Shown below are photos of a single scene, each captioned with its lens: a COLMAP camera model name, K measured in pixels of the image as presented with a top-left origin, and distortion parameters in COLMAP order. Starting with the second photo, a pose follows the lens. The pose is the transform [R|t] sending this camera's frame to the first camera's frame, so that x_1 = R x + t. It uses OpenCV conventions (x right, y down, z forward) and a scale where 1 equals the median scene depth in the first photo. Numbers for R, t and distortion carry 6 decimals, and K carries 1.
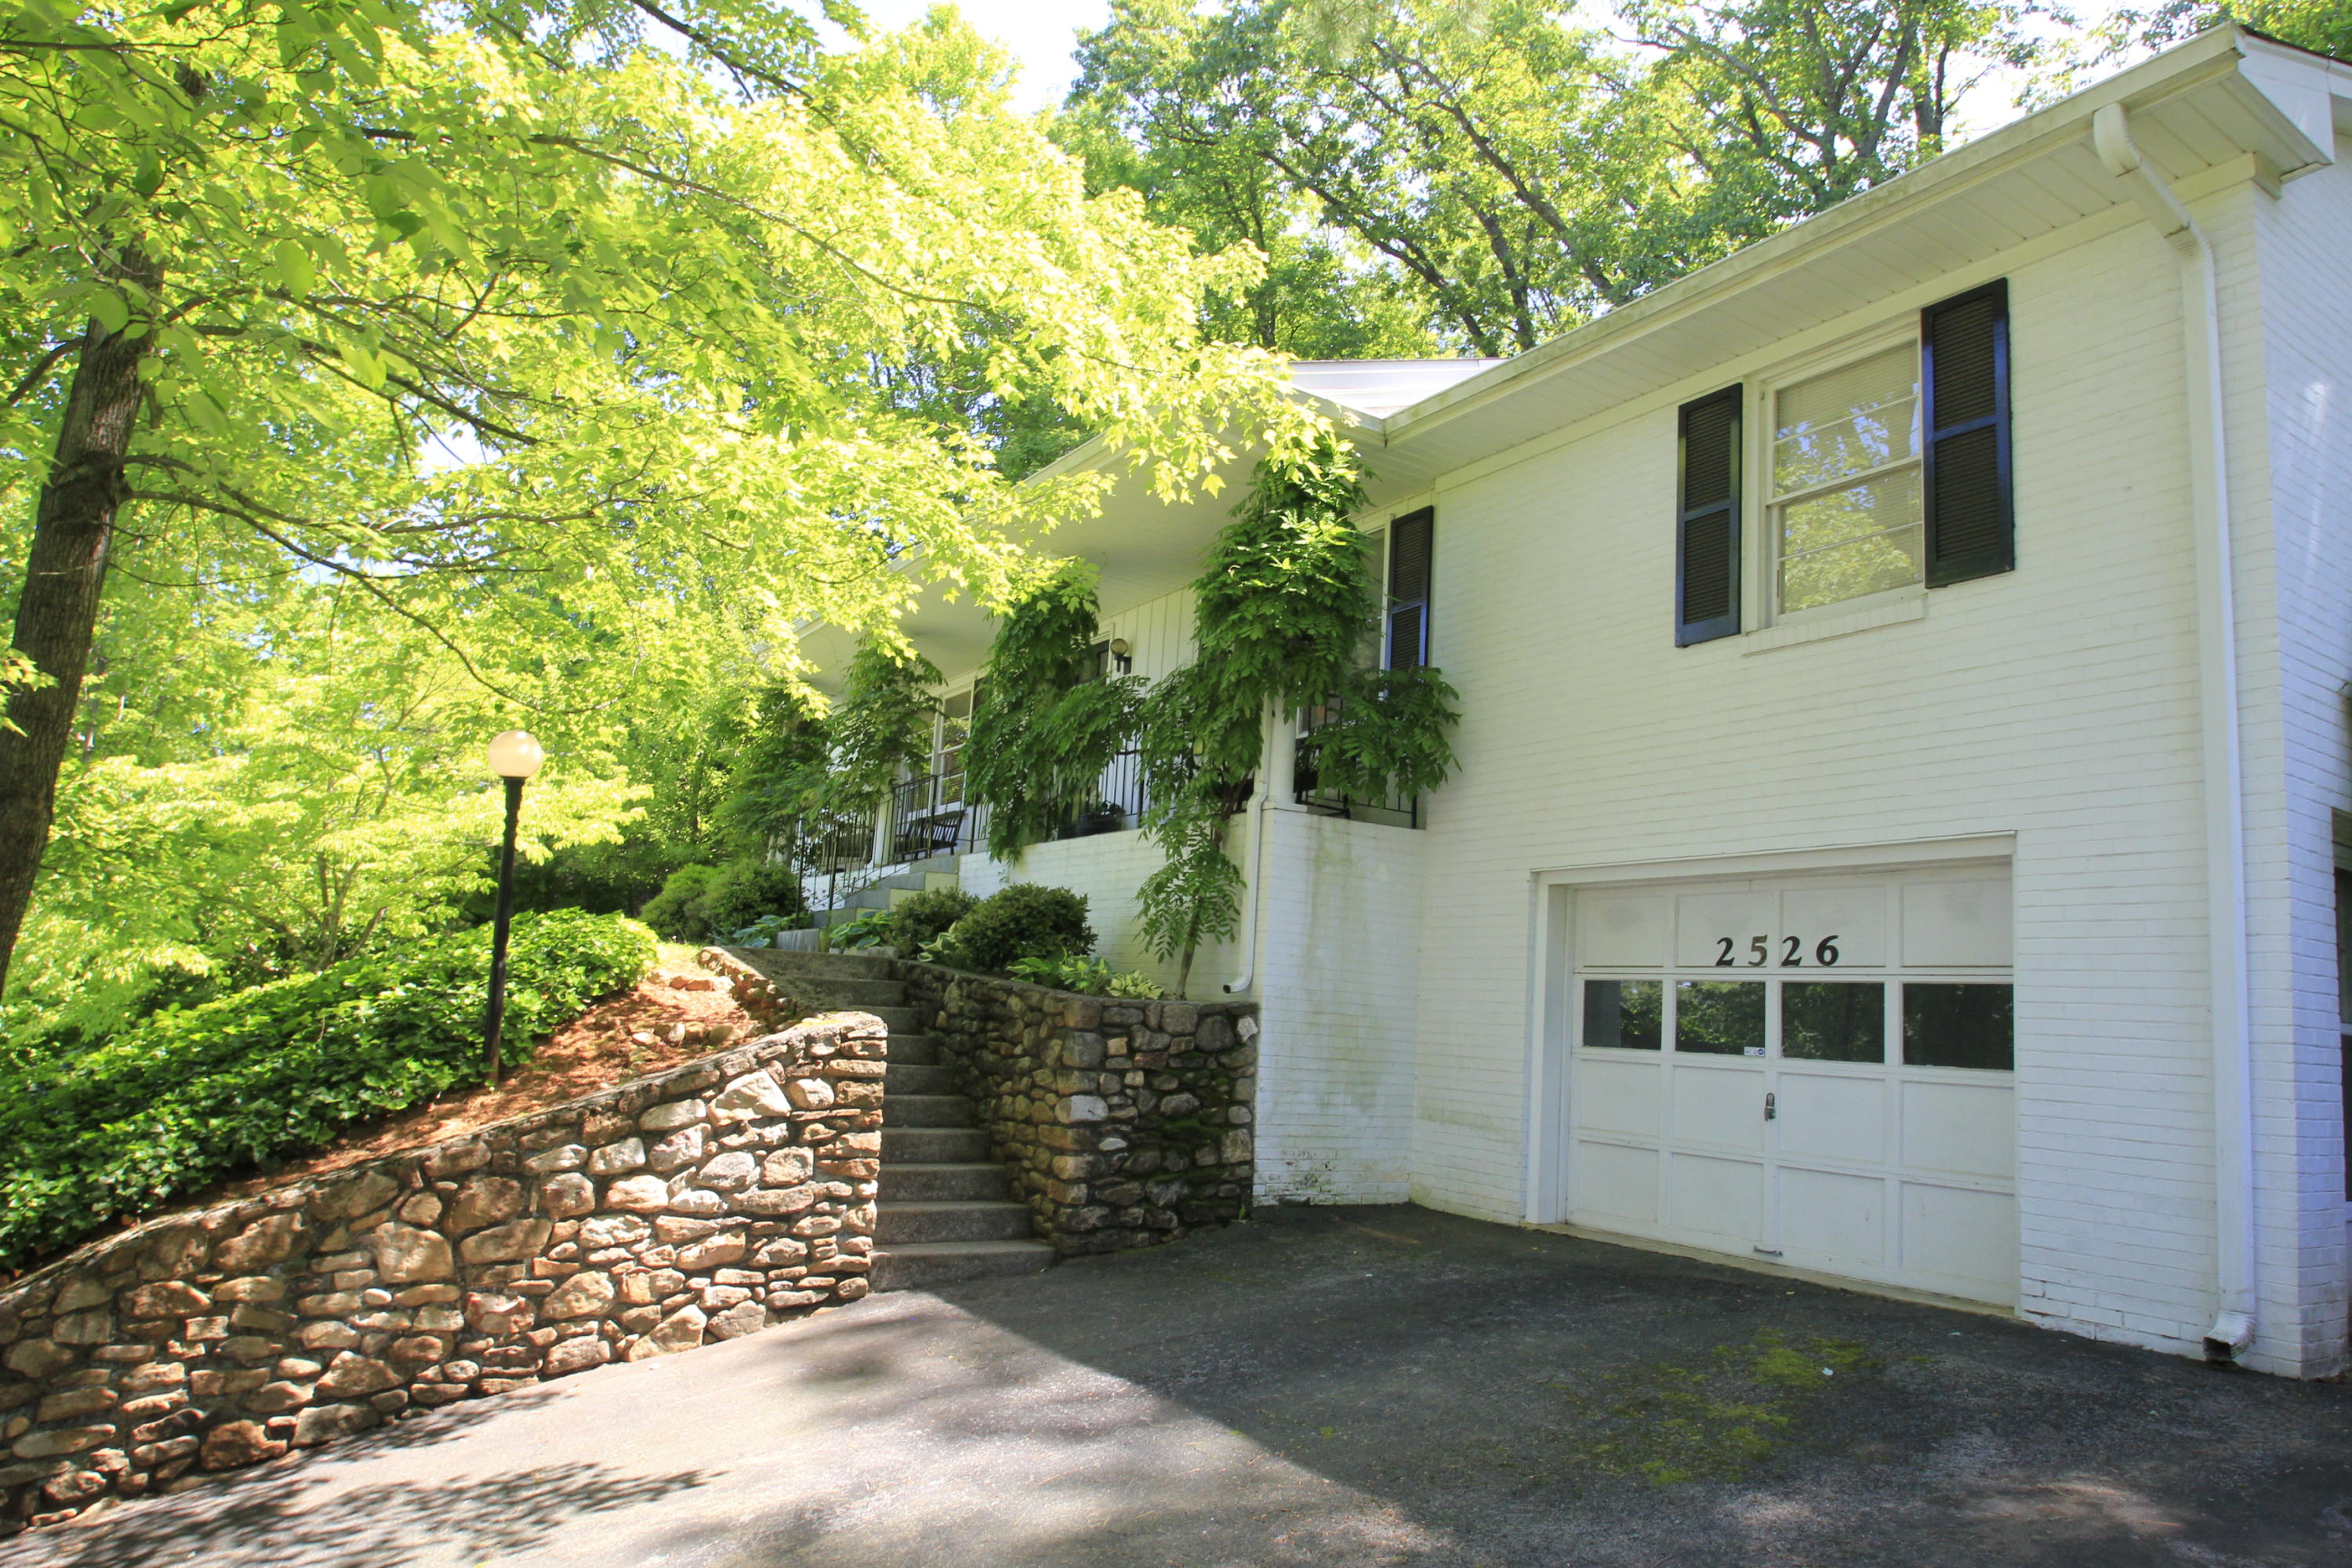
lens RADIAL K [[1436.2, 0, 1182.7], [0, 1436.2, 830.4], [0, 0, 1]] dist [-0.058553, 0.064030]
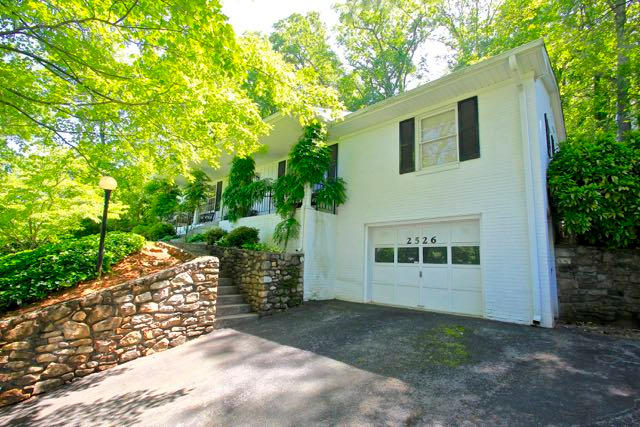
lens RADIAL K [[296.2, 0, 323.6], [0, 296.2, 221.2], [0, 0, 1]] dist [-0.002408, -0.000929]
pose [[0.967615, 0.015552, 0.251953, -0.142335], [-0.013945, 0.999869, -0.008165, 0.038055], [-0.252047, 0.004387, 0.967705, 0.166581]]
